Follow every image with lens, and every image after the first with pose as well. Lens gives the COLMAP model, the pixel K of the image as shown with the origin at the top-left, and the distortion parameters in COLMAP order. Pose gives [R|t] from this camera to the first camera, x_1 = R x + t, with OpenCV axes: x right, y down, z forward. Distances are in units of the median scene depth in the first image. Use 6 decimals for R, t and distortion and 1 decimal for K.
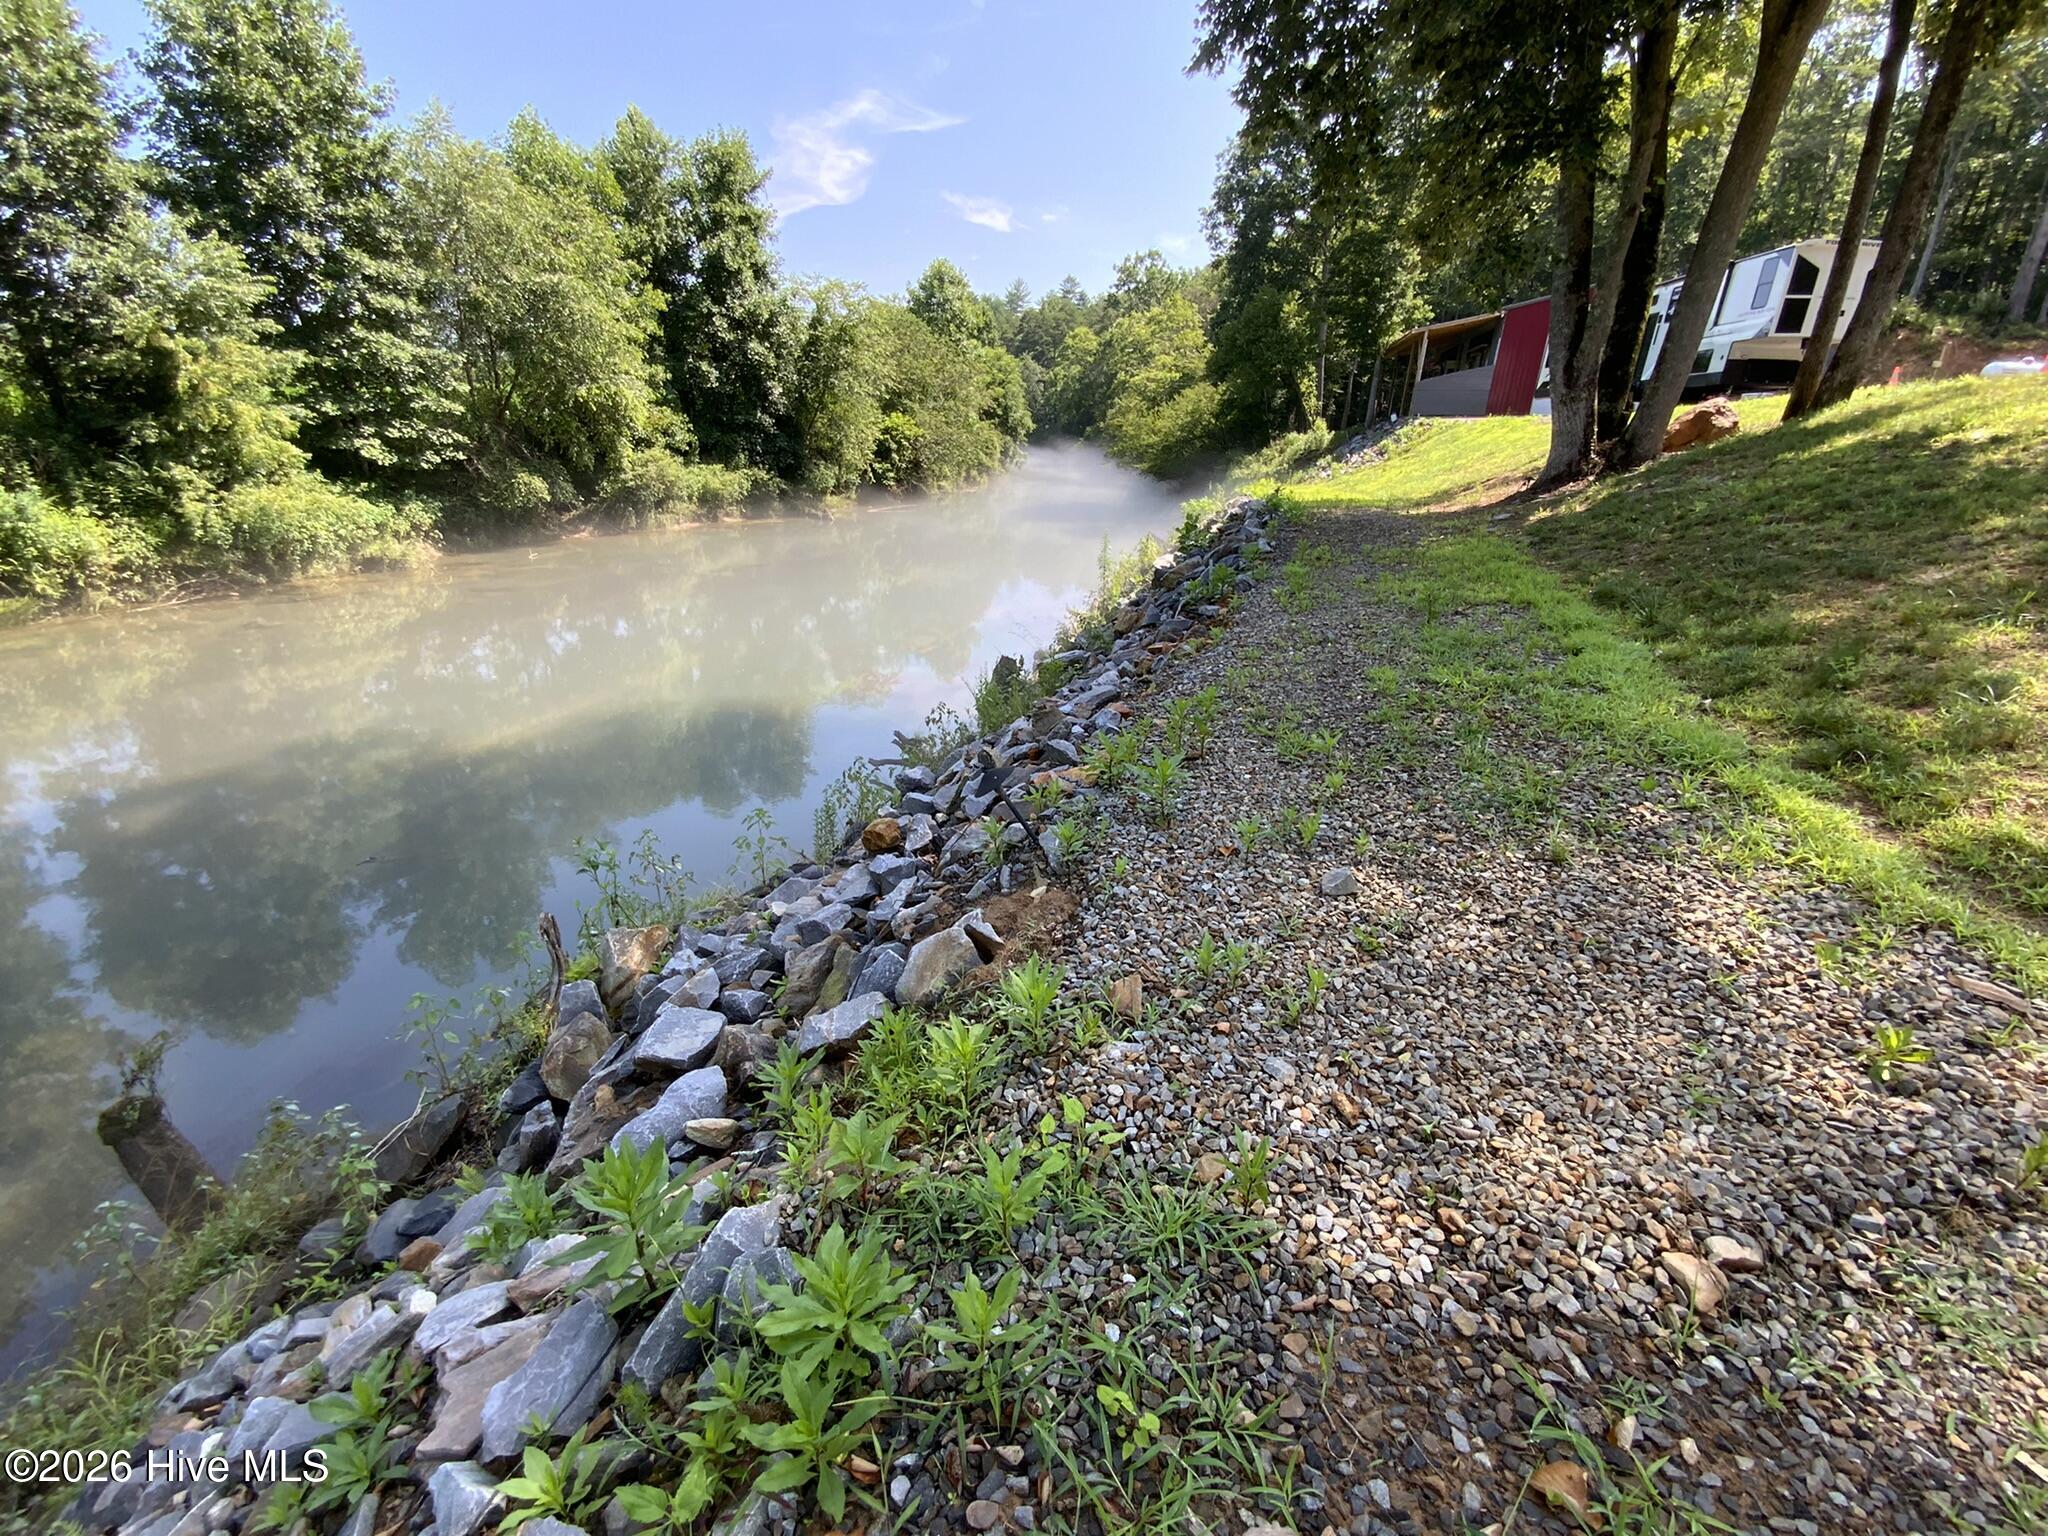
lens RADIAL K [[833.2, 0, 1021.5], [0, 833.2, 777.5], [0, 0, 1]] dist [0.007817, -0.011094]
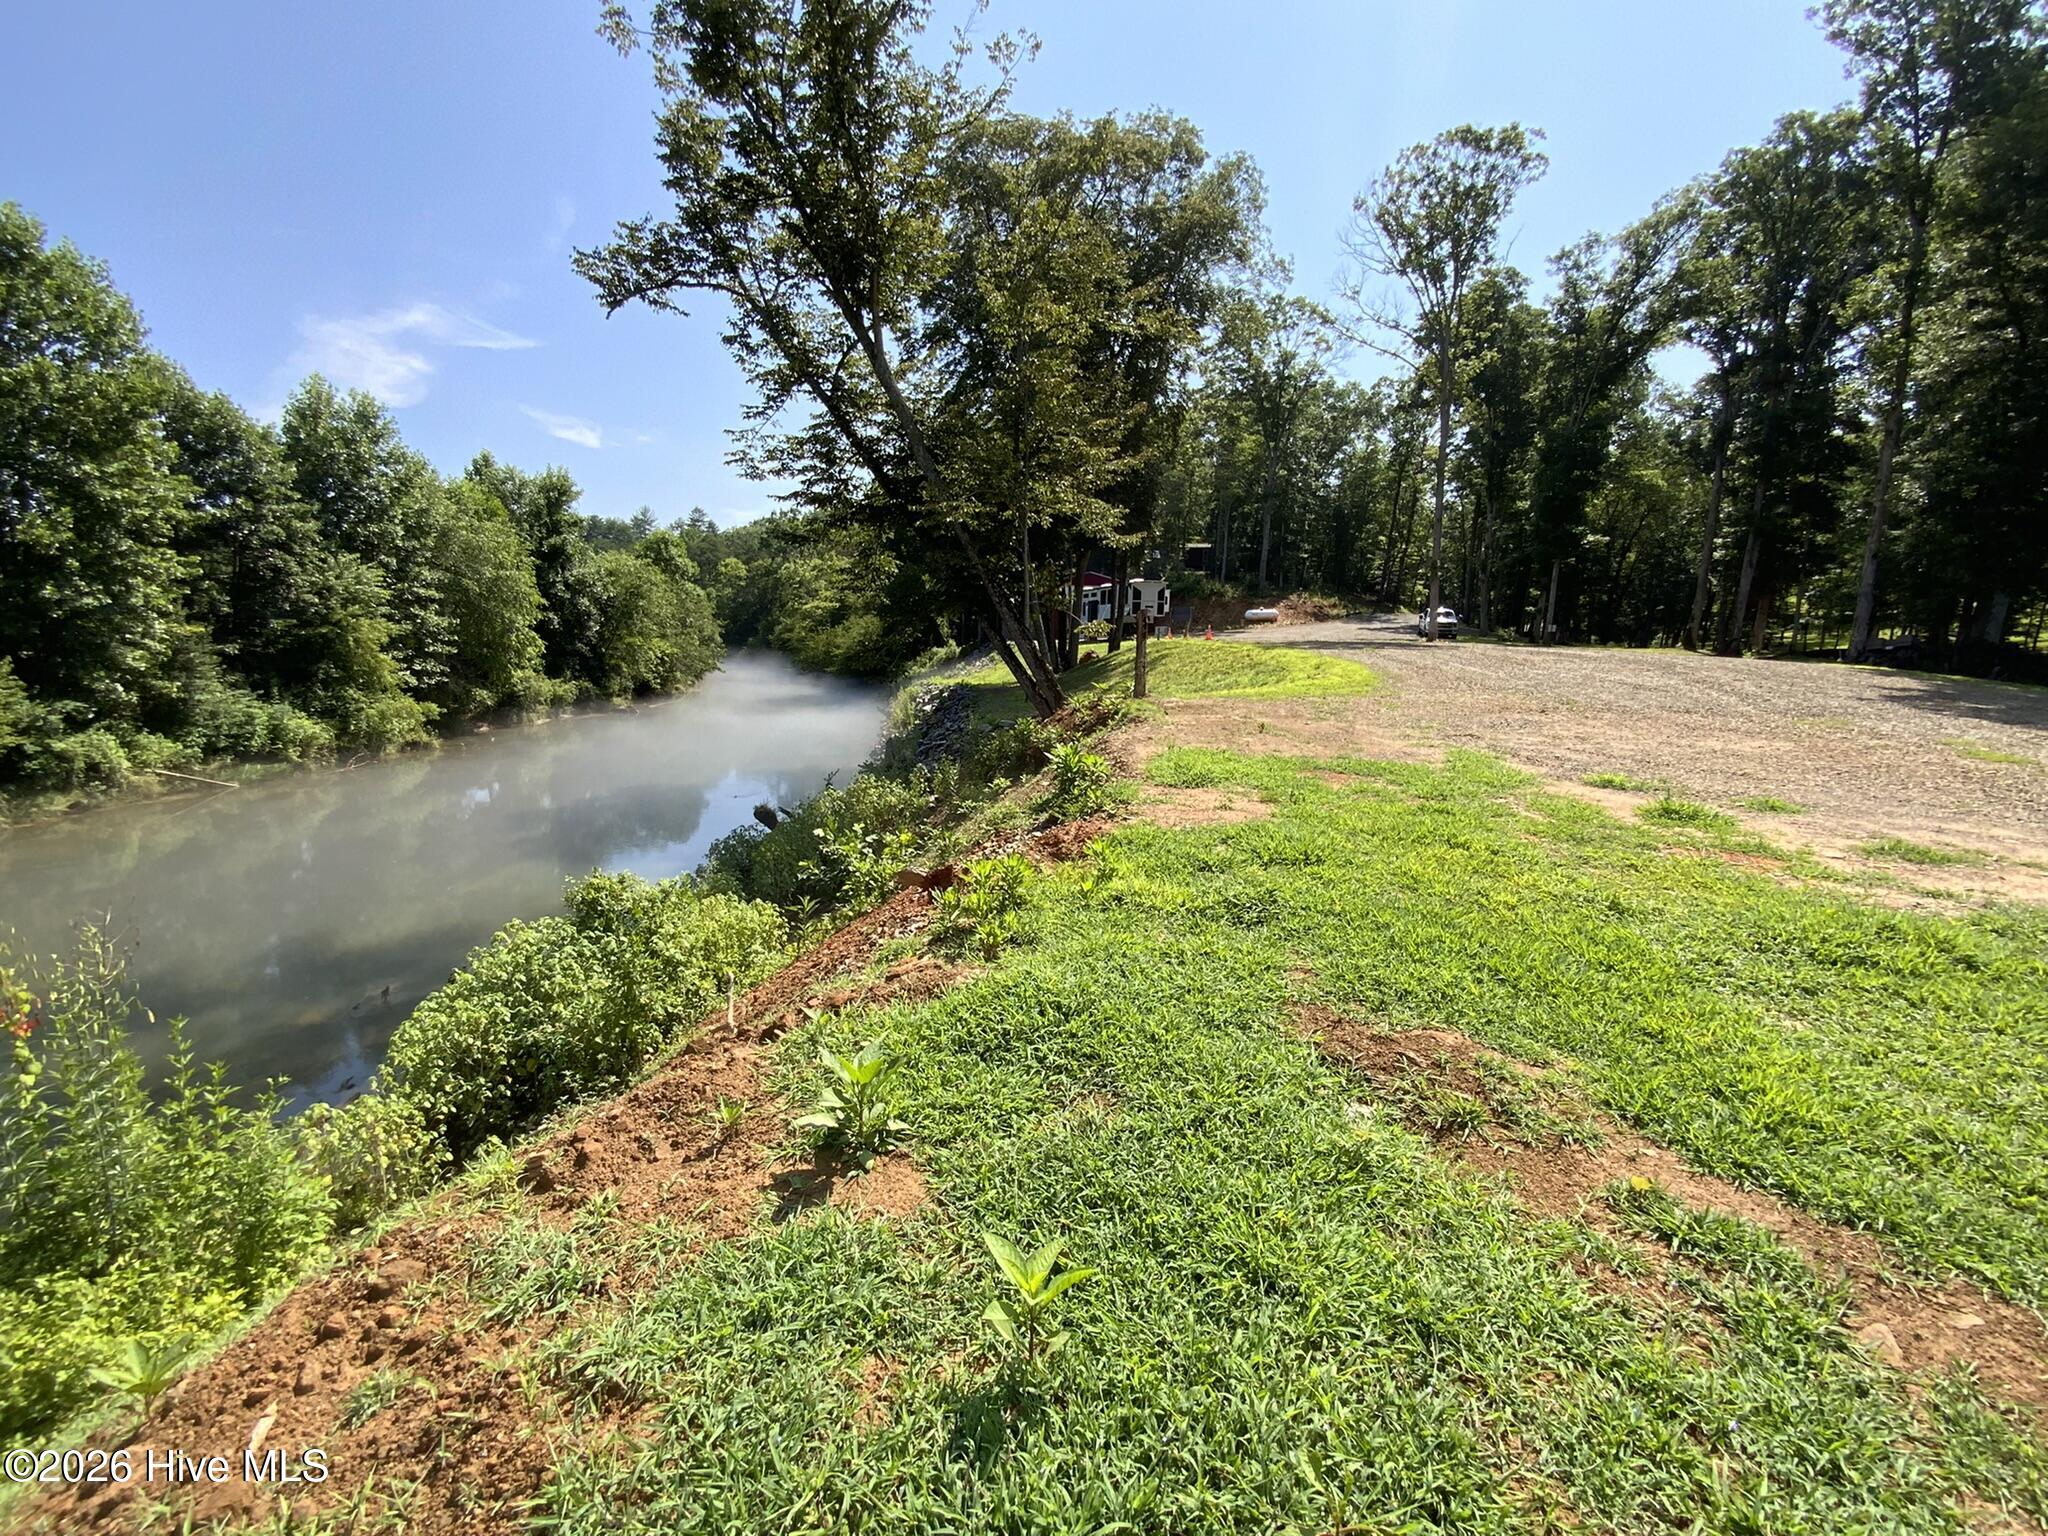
lens RADIAL K [[833.2, 0, 1031.5], [0, 833.2, 775.3], [0, 0, 1]] dist [0.007817, -0.011094]
pose [[0.904939, -0.084694, 0.417027, -0.210055], [0.175370, 0.967130, -0.184135, 0.161149], [-0.387724, 0.239765, 0.890047, -0.464166]]
